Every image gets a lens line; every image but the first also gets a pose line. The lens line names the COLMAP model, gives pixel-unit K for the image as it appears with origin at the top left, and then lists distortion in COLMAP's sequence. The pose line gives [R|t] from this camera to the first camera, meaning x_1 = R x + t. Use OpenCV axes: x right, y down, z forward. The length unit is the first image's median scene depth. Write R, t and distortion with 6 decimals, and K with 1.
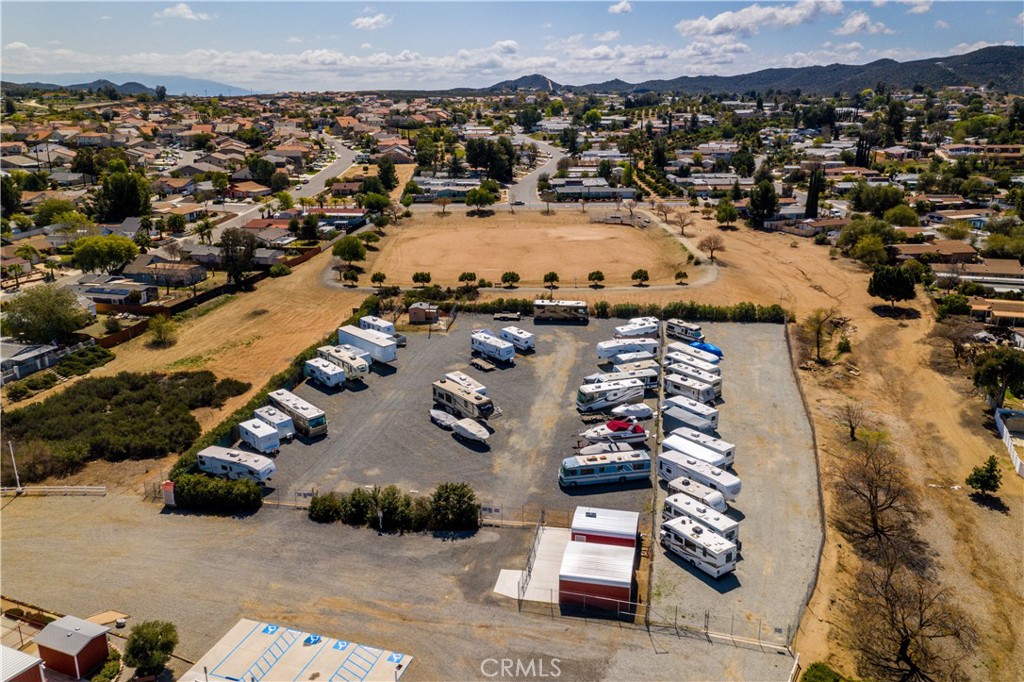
lens RADIAL K [[792.7, 0, 512.0], [0, 792.7, 341.0], [0, 0, 1]] dist [-0.000157, -0.003141]
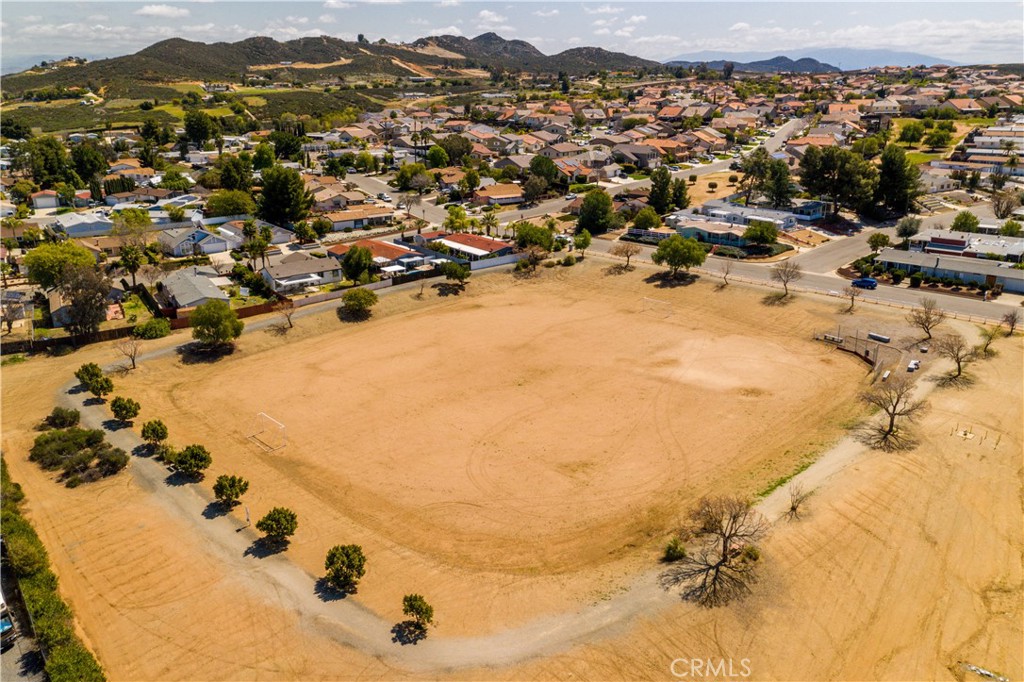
lens RADIAL K [[792.7, 0, 512.0], [0, 792.7, 341.0], [0, 0, 1]] dist [-0.000157, -0.003141]
pose [[0.675027, 0.228357, -0.701564, 0.233806], [-0.209748, 0.971056, 0.114262, -0.146311], [0.707350, 0.070022, 0.703386, 0.532870]]
